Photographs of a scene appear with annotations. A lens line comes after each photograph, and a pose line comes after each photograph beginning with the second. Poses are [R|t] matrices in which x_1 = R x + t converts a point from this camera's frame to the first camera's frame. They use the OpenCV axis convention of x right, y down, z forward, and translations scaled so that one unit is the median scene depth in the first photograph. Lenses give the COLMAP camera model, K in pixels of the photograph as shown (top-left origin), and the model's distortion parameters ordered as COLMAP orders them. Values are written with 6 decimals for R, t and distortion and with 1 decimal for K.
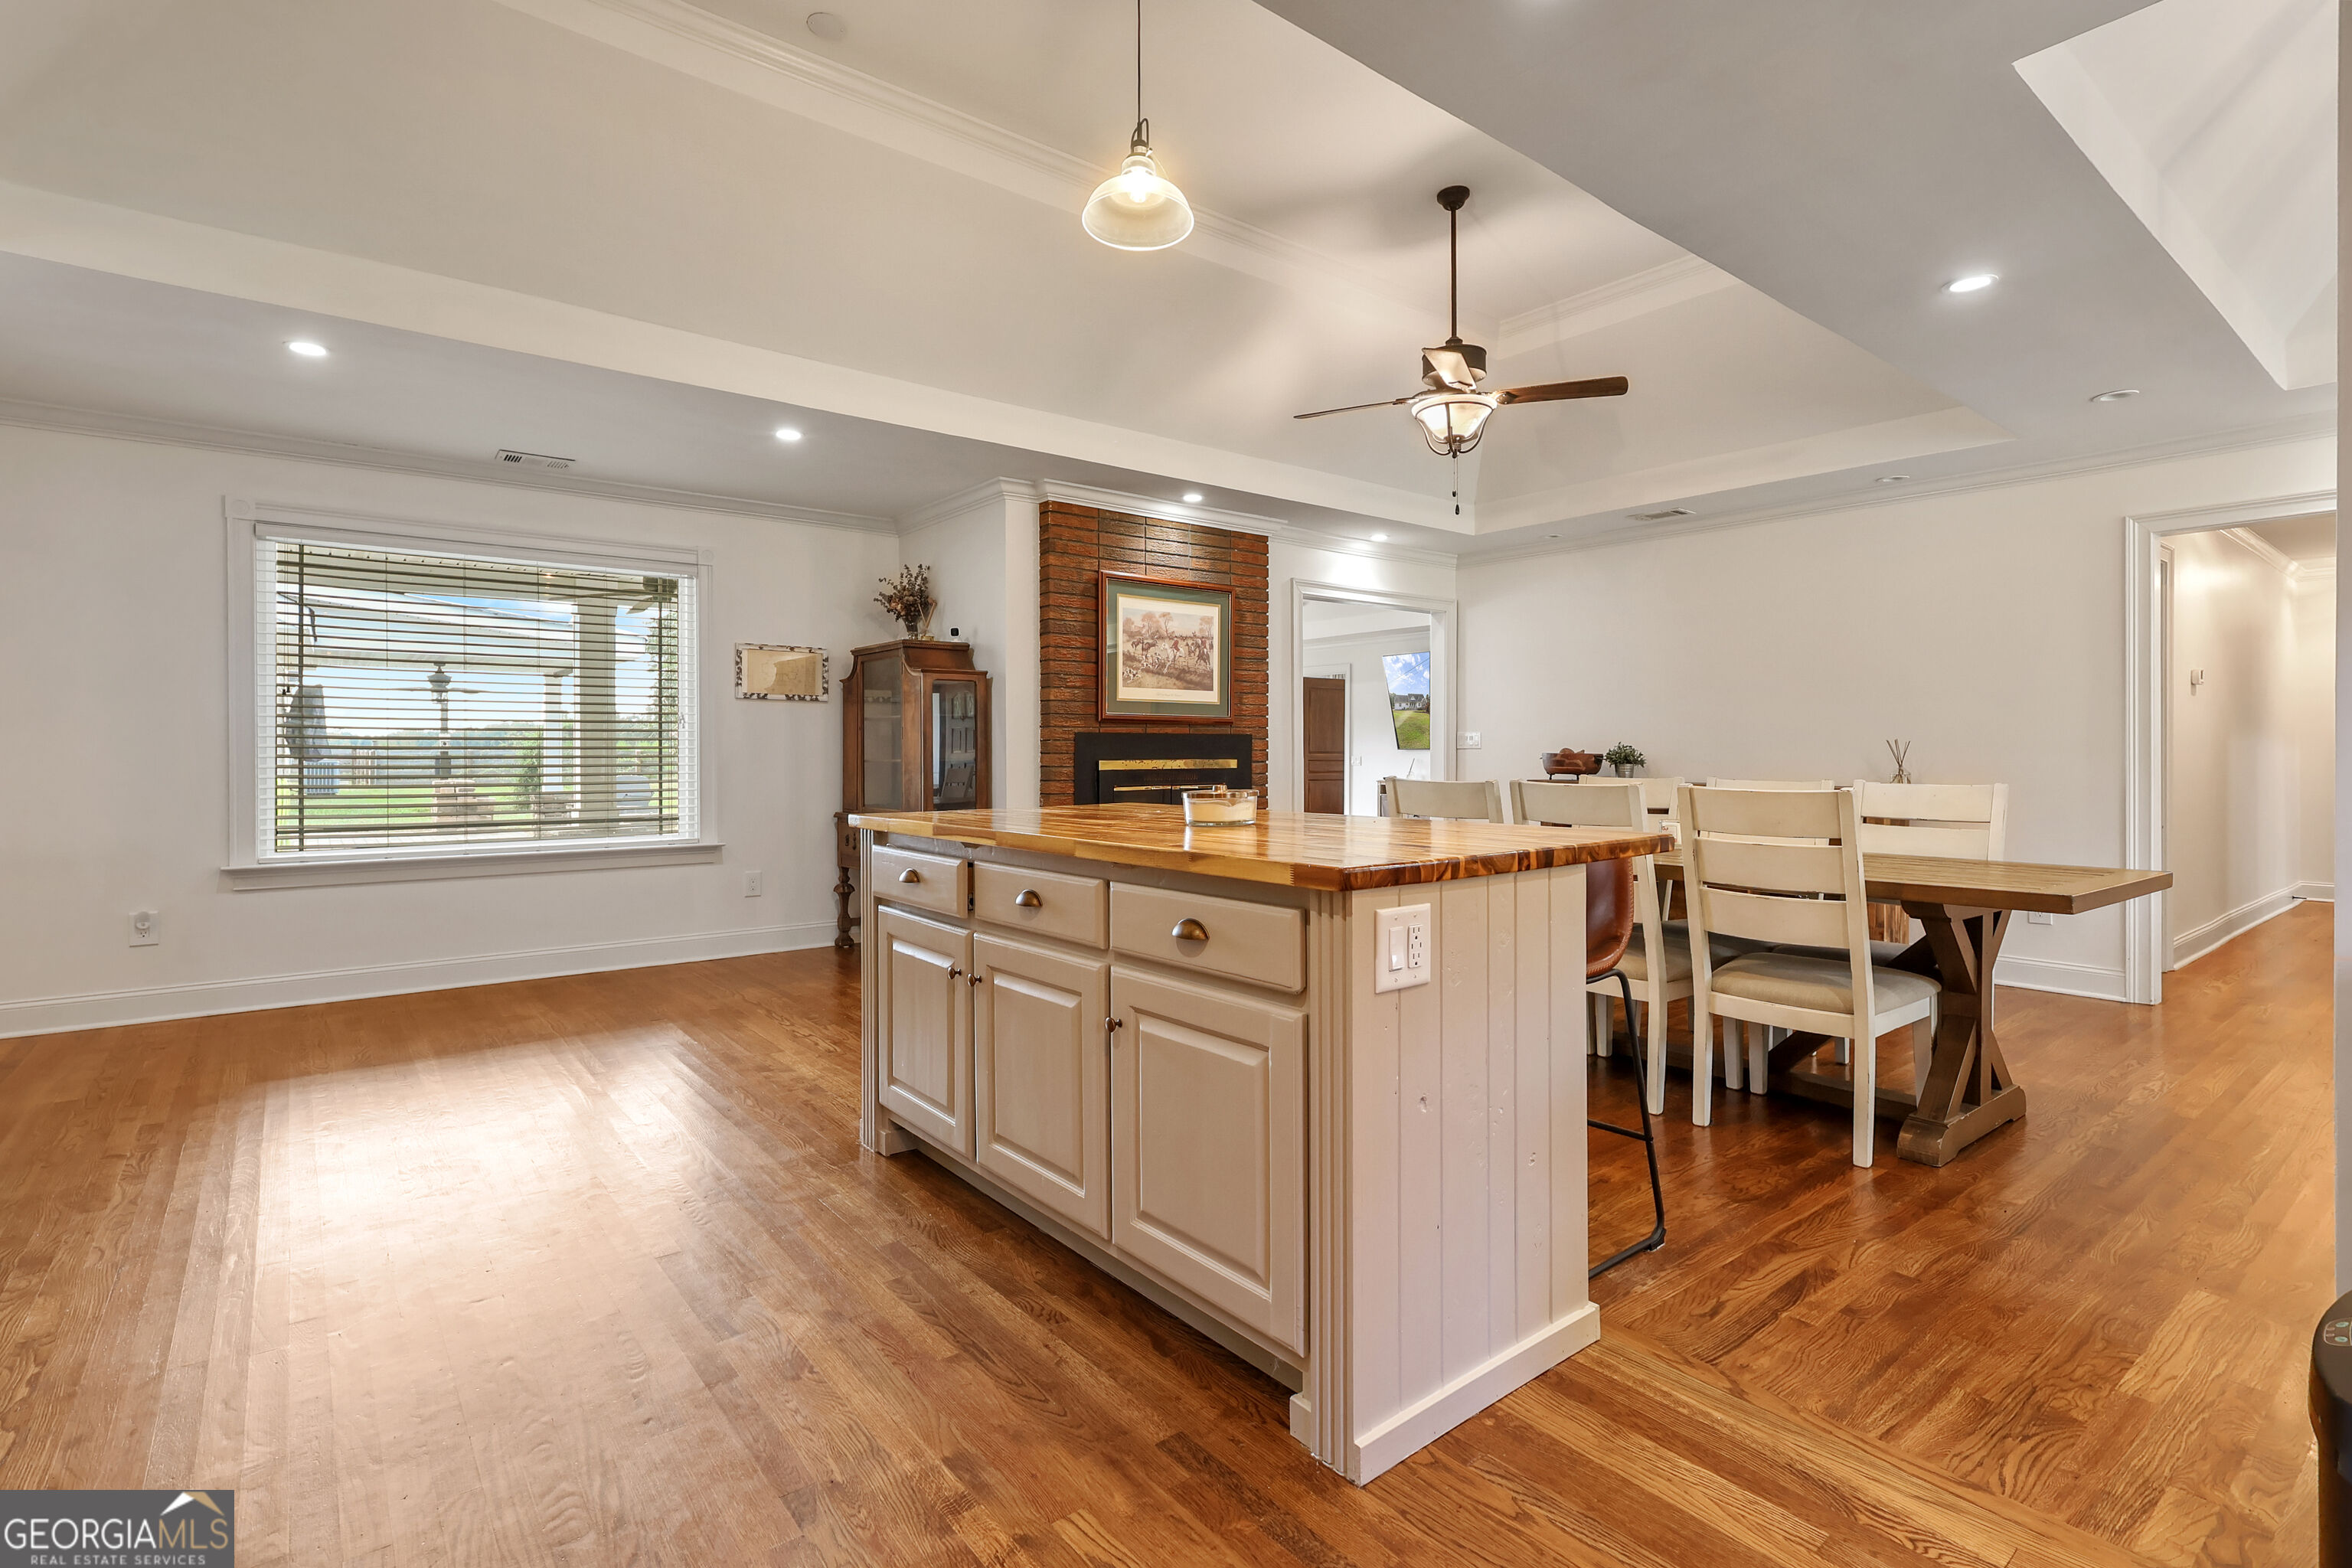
lens RADIAL K [[1127.4, 0, 1176.0], [0, 1127.4, 778.3], [0, 0, 1]] dist [-0.001779, 0.000408]
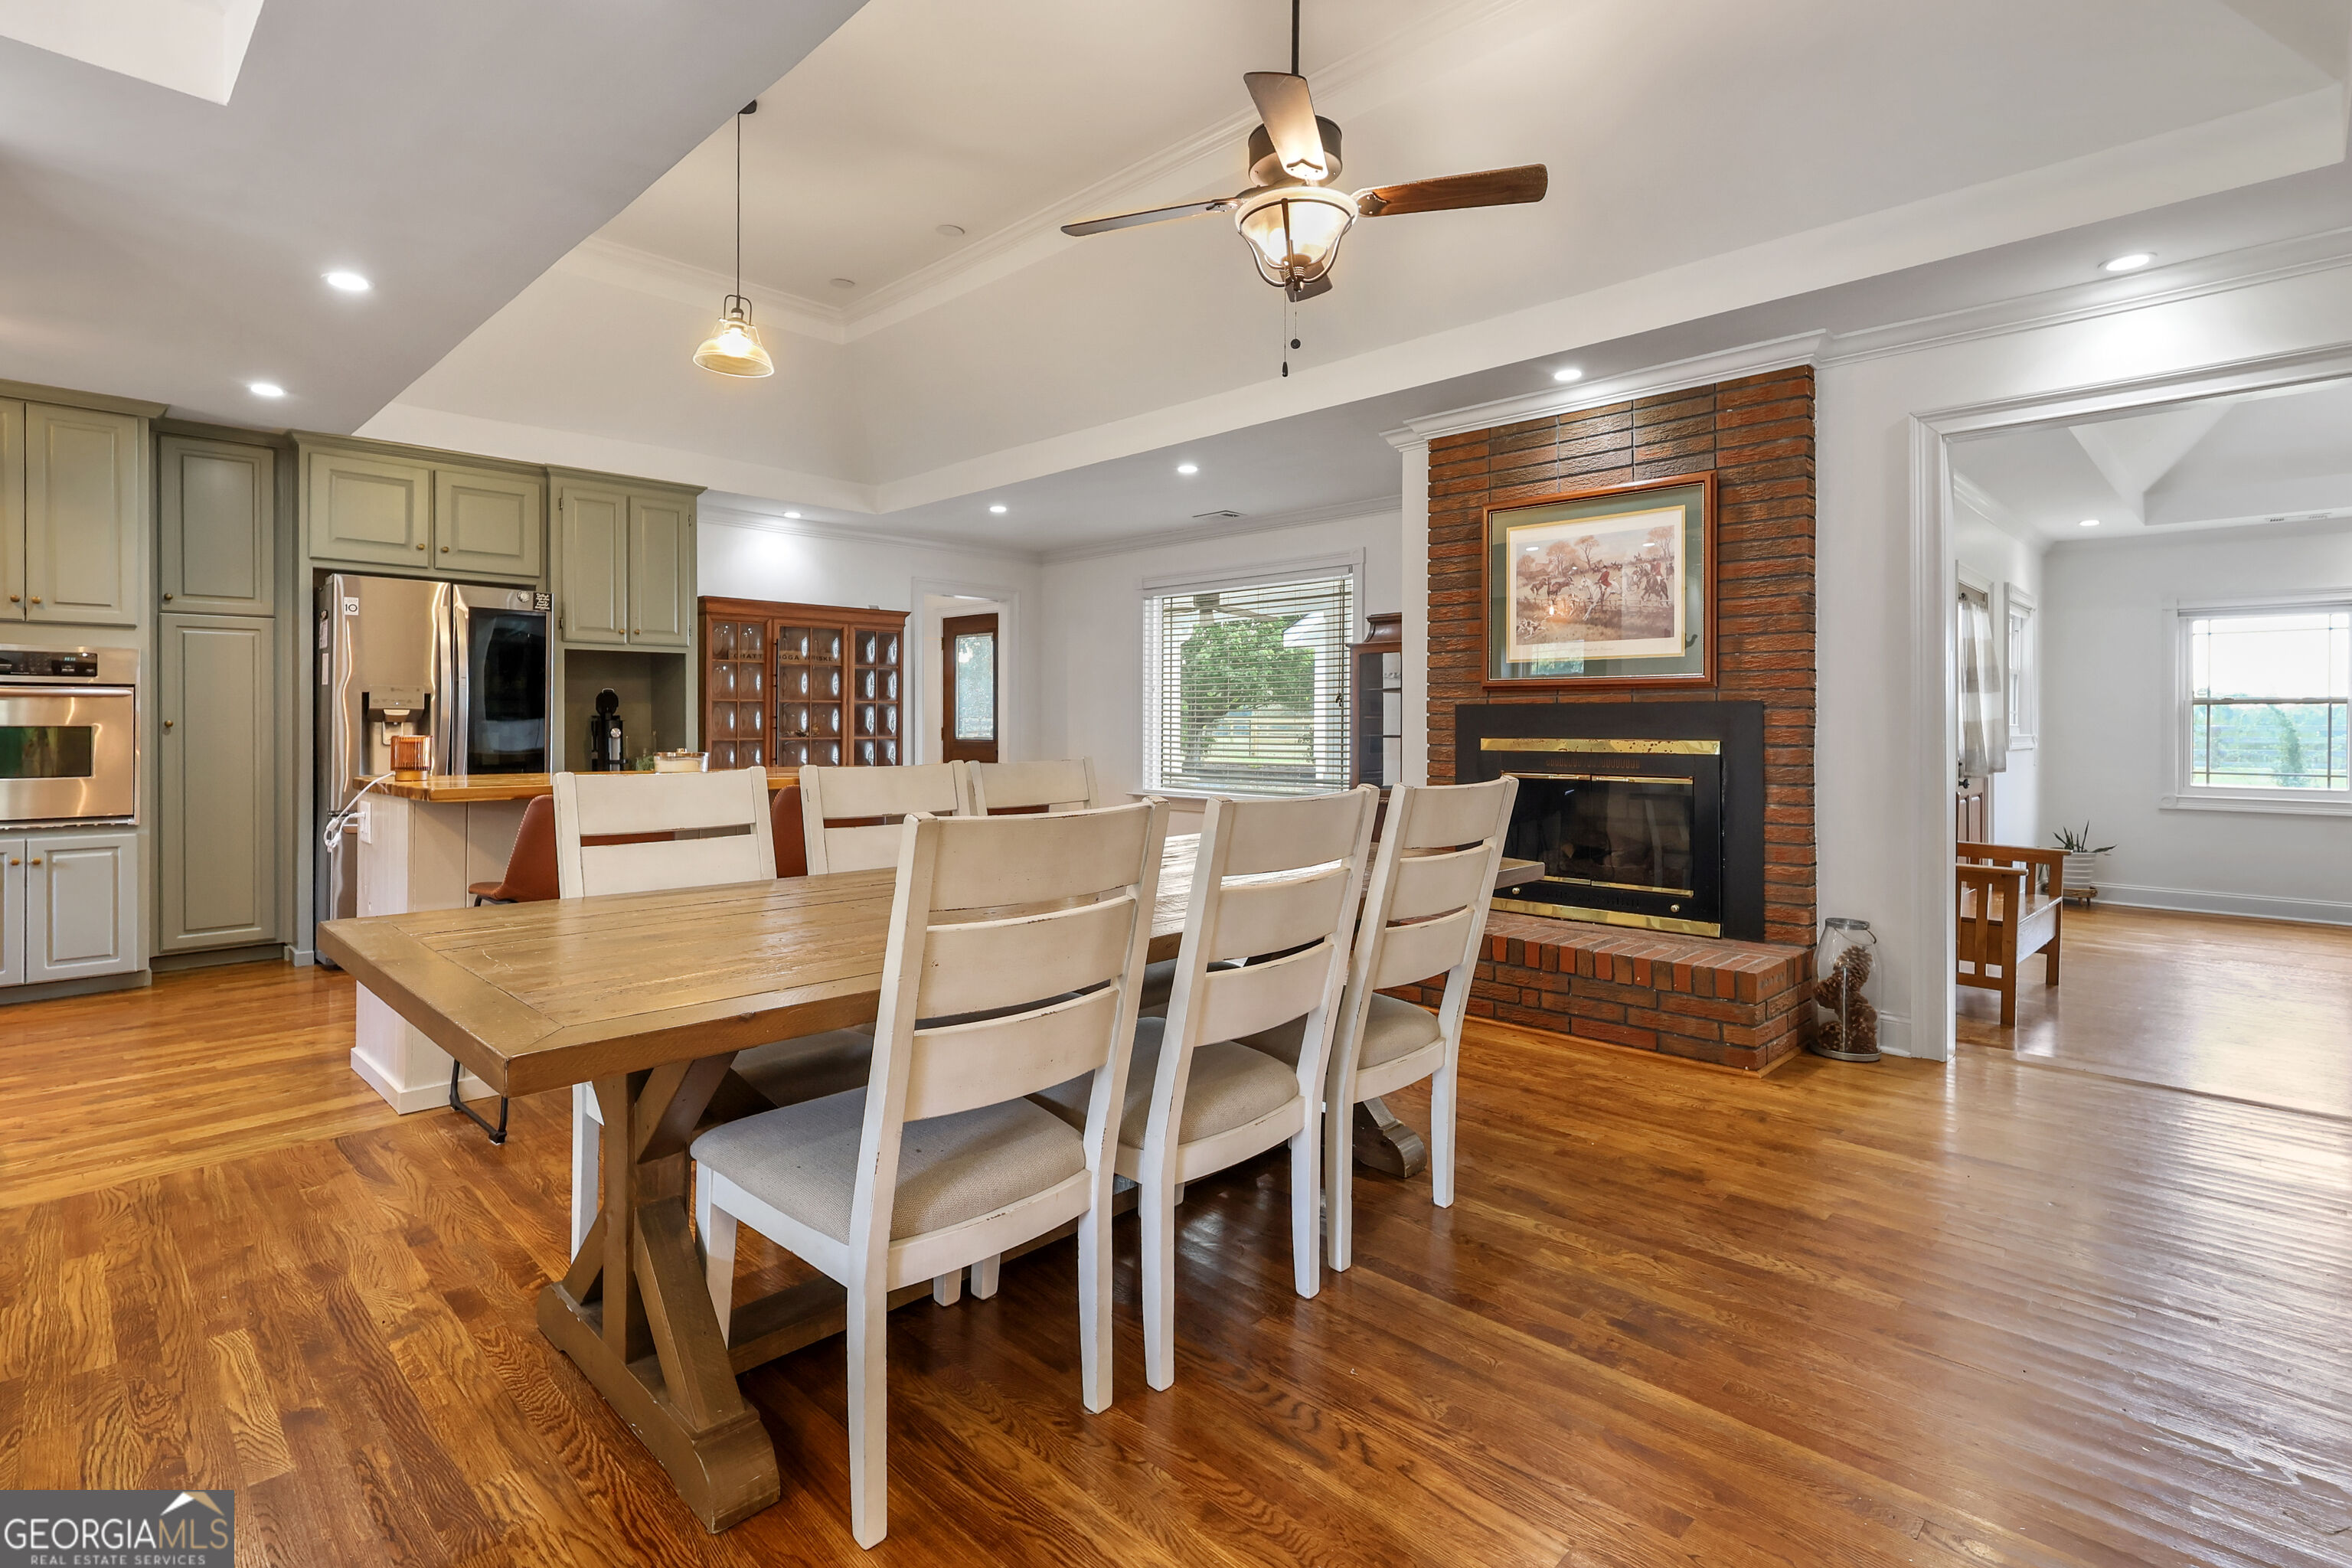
lens RADIAL K [[1127.4, 0, 1167.5], [0, 1127.4, 769.4], [0, 0, 1]] dist [-0.001779, 0.000408]
pose [[0.124577, 0.042260, -0.991310, 0.681501], [-0.025185, 0.998905, 0.039419, -0.018621], [0.991890, 0.020055, 0.125505, 0.640336]]
